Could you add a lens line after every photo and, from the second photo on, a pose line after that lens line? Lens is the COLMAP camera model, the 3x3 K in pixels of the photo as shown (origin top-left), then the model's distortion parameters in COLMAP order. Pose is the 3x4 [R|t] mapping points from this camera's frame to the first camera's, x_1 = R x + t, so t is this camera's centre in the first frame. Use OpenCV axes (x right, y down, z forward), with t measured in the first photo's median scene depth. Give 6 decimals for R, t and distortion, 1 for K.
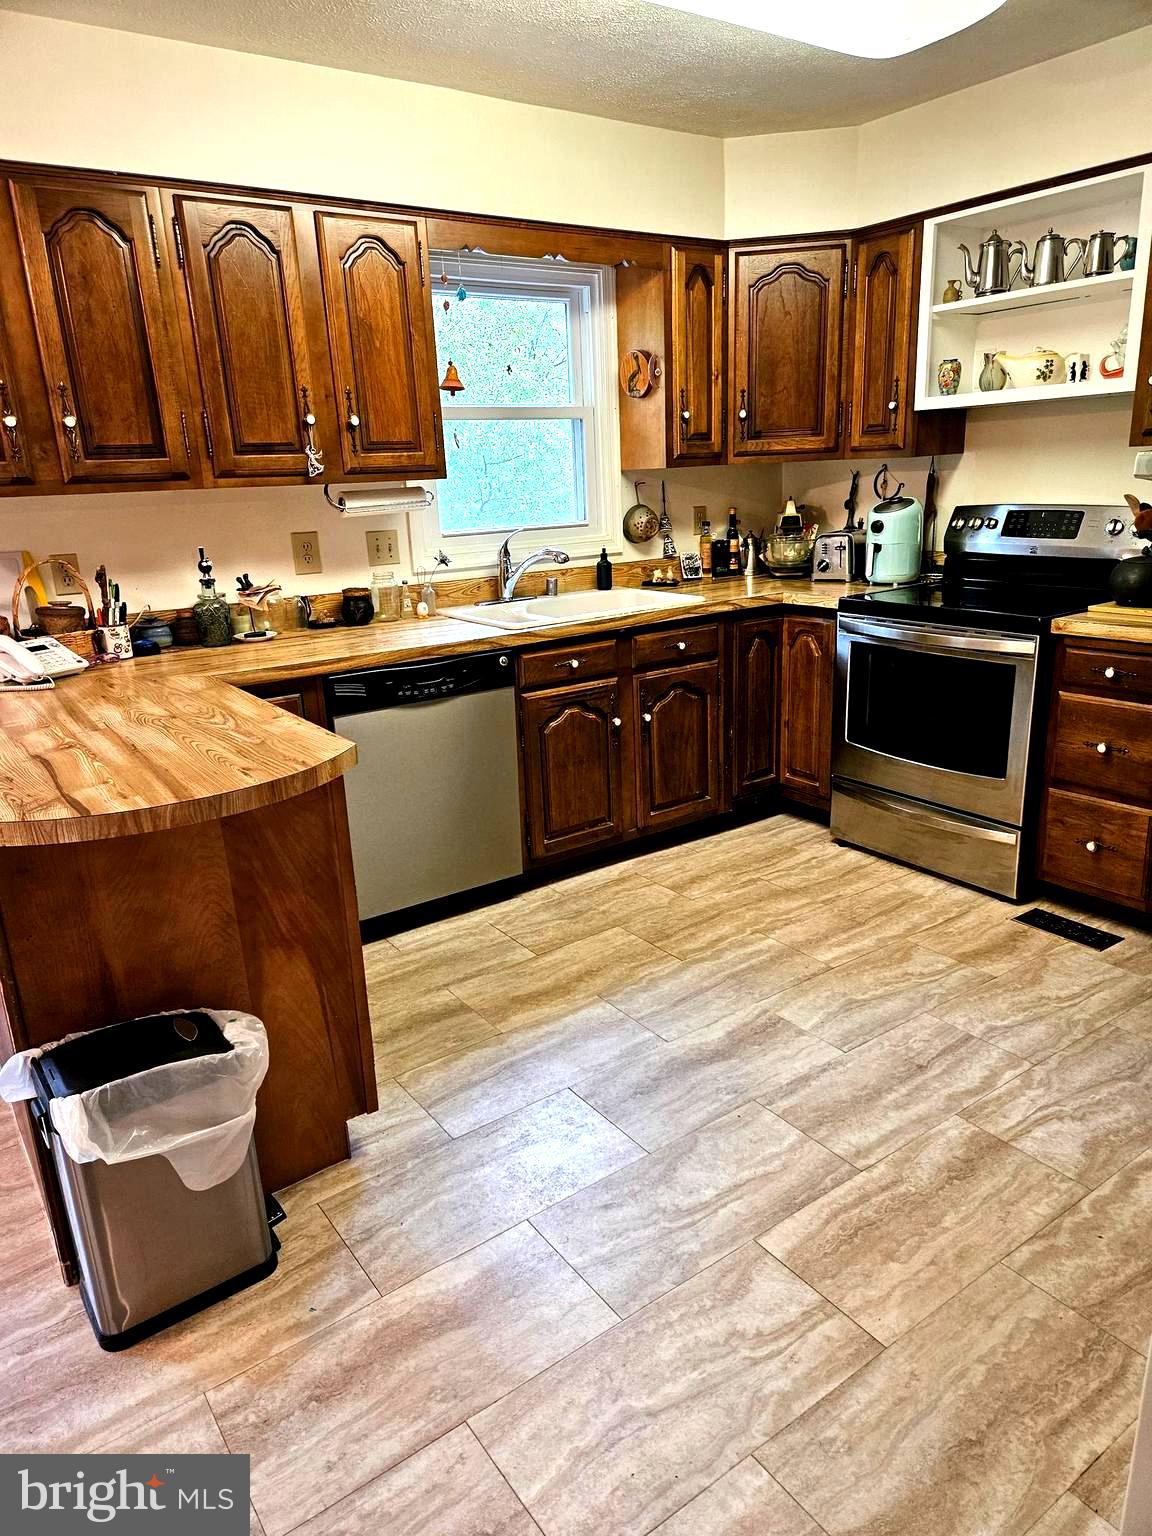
lens RADIAL K [[1020.6, 0, 587.3], [0, 1020.6, 774.8], [0, 0, 1]] dist [0.081101, -0.074319]
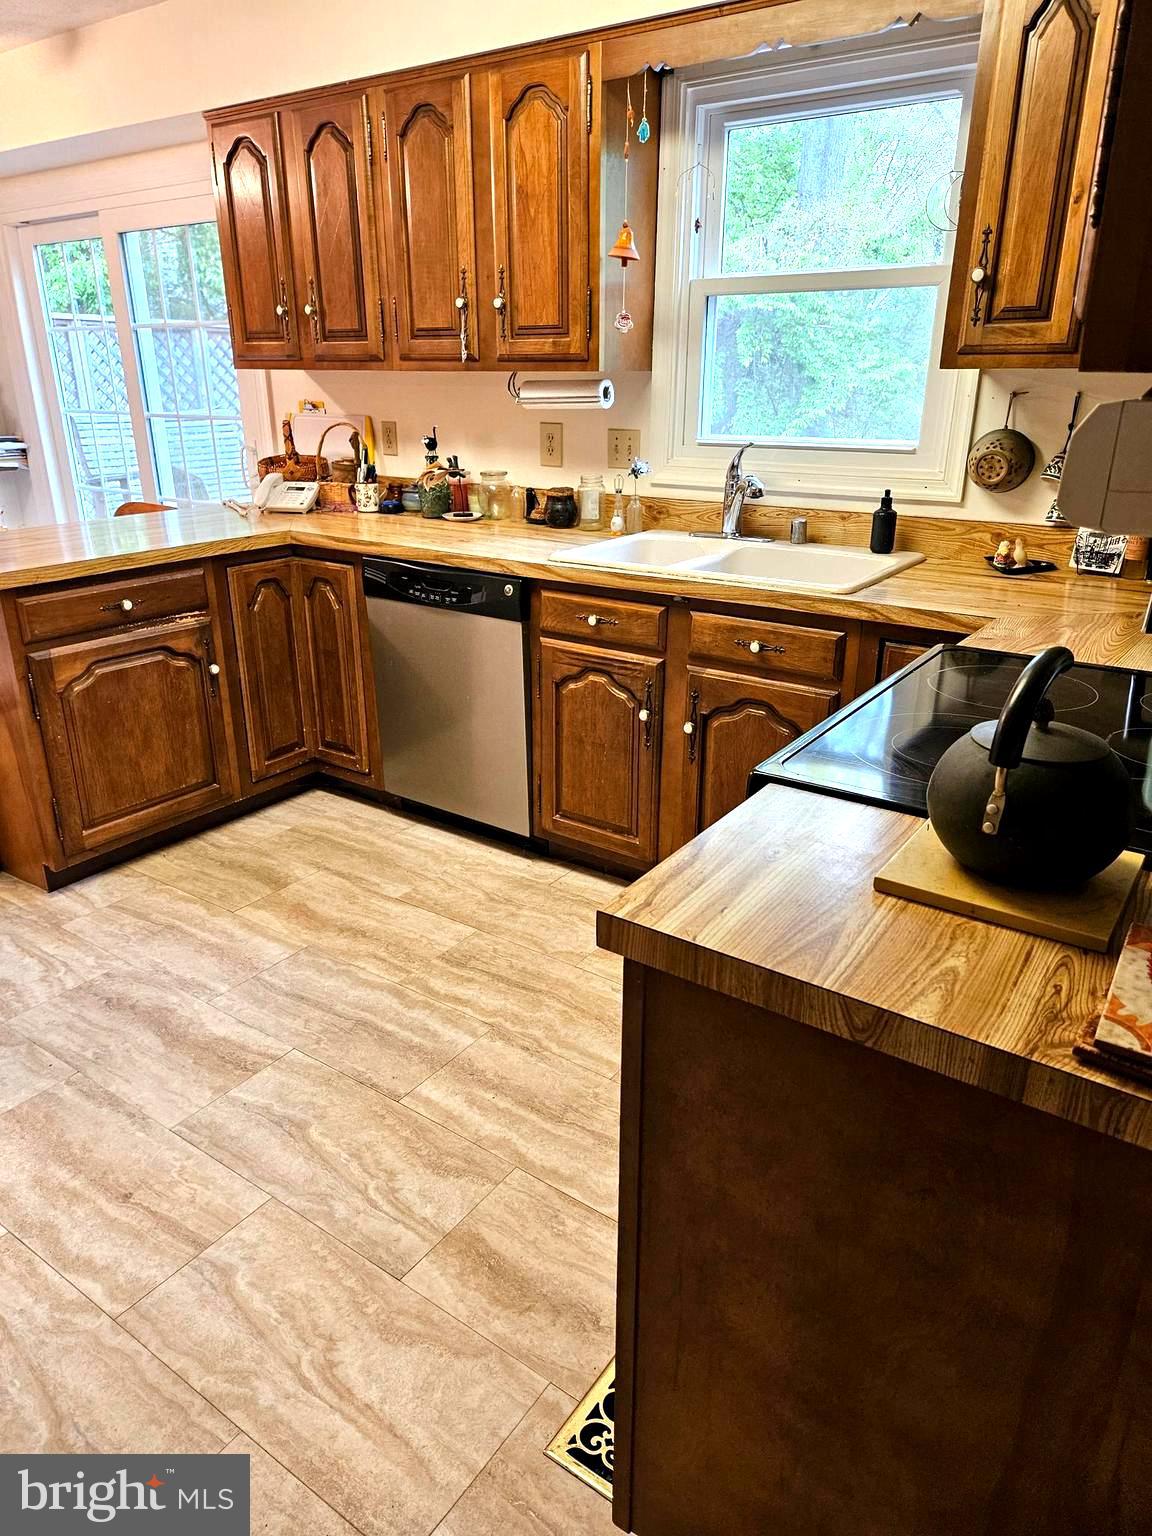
lens RADIAL K [[1020.6, 0, 555.7], [0, 1020.6, 757.9], [0, 0, 1]] dist [0.081101, -0.074319]
pose [[0.325241, 0.373115, -0.868909, 0.762508], [-0.286475, 0.914564, 0.285489, -0.248997], [0.901194, 0.156068, 0.404342, 0.734734]]
